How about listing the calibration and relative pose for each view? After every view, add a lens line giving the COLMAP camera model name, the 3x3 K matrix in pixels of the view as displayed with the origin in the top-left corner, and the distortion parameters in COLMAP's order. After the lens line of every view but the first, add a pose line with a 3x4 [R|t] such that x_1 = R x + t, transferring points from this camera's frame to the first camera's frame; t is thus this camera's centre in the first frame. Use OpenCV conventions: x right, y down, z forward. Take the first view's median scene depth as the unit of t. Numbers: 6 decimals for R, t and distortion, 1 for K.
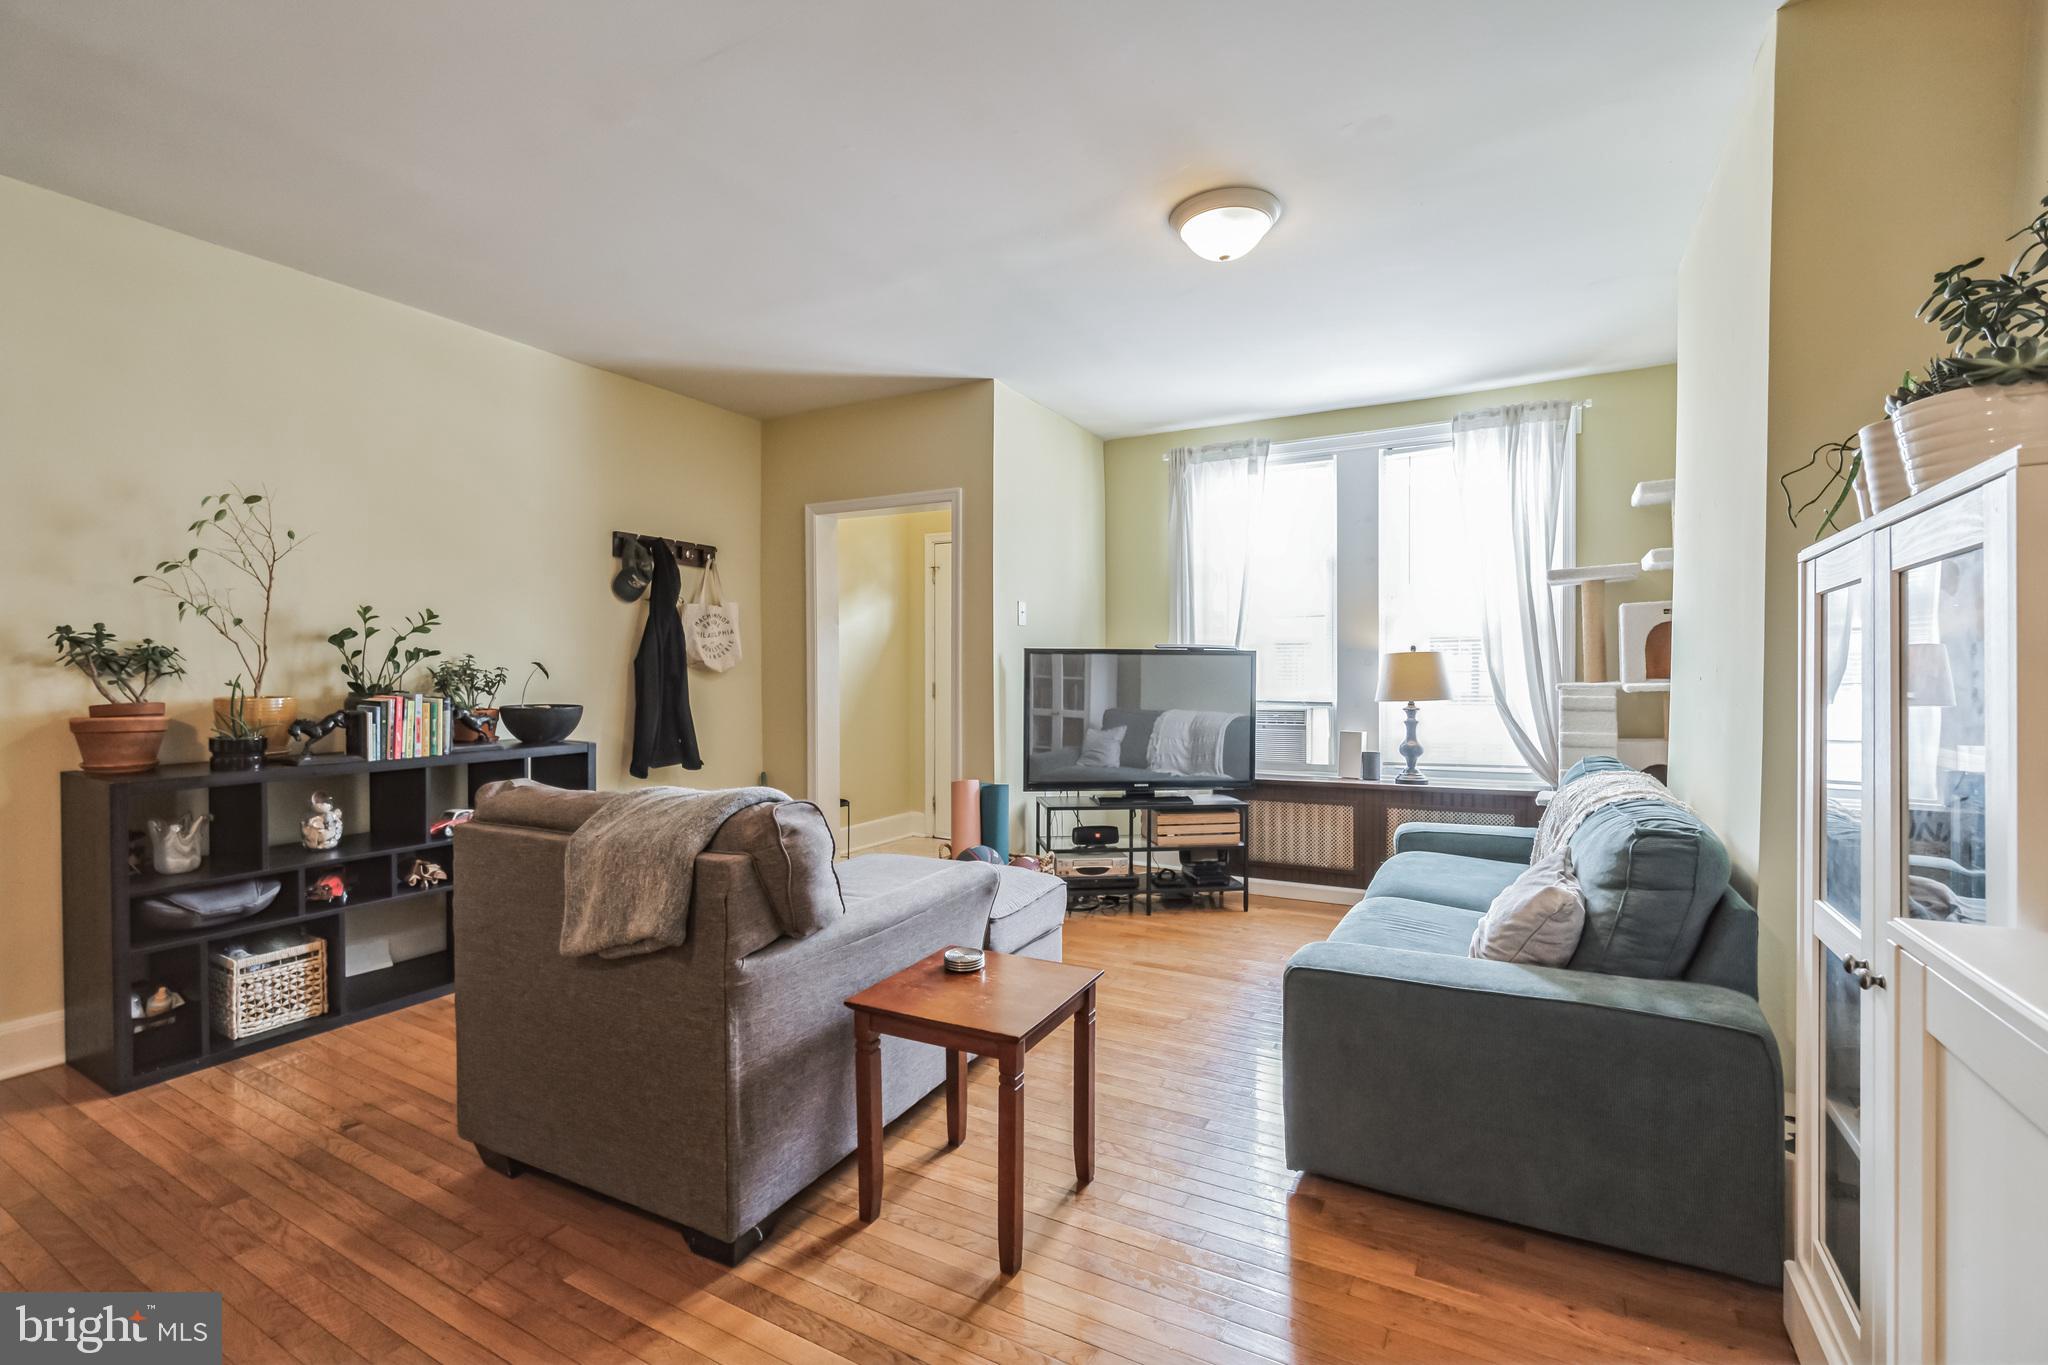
lens RADIAL K [[908.3, 0, 1023.0], [0, 908.3, 673.1], [0, 0, 1]] dist [-0.008975, 0.000971]
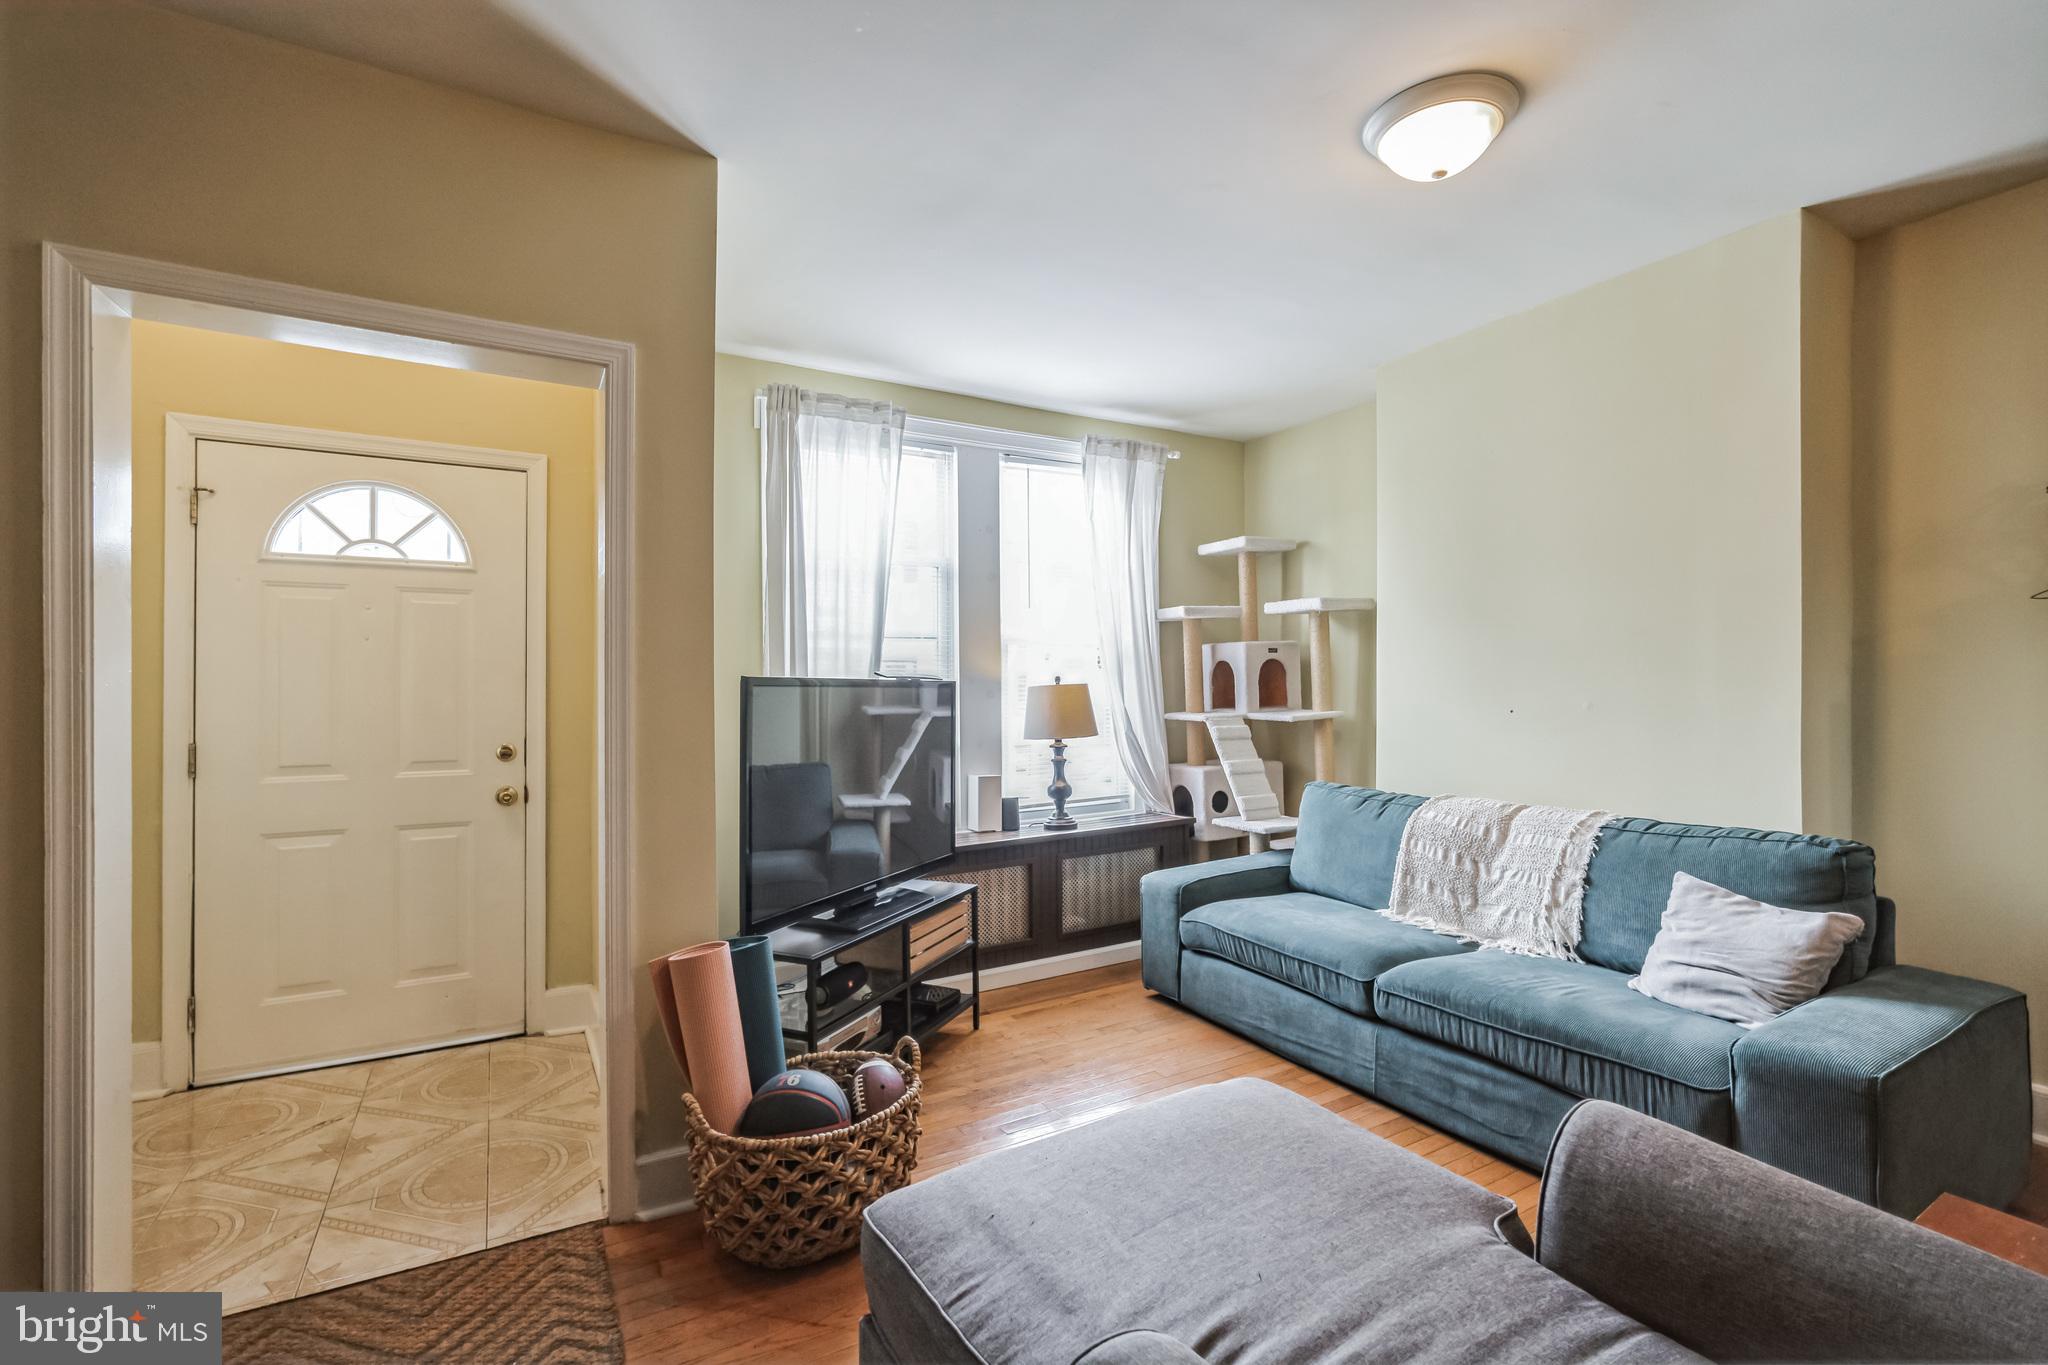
lens RADIAL K [[908.3, 0, 1023.0], [0, 908.3, 673.1], [0, 0, 1]] dist [-0.008975, 0.000971]
pose [[0.508299, 0.013063, 0.861082, -0.373751], [0.009546, 0.999738, -0.020802, -0.015136], [-0.861128, 0.018794, 0.508041, 0.567117]]
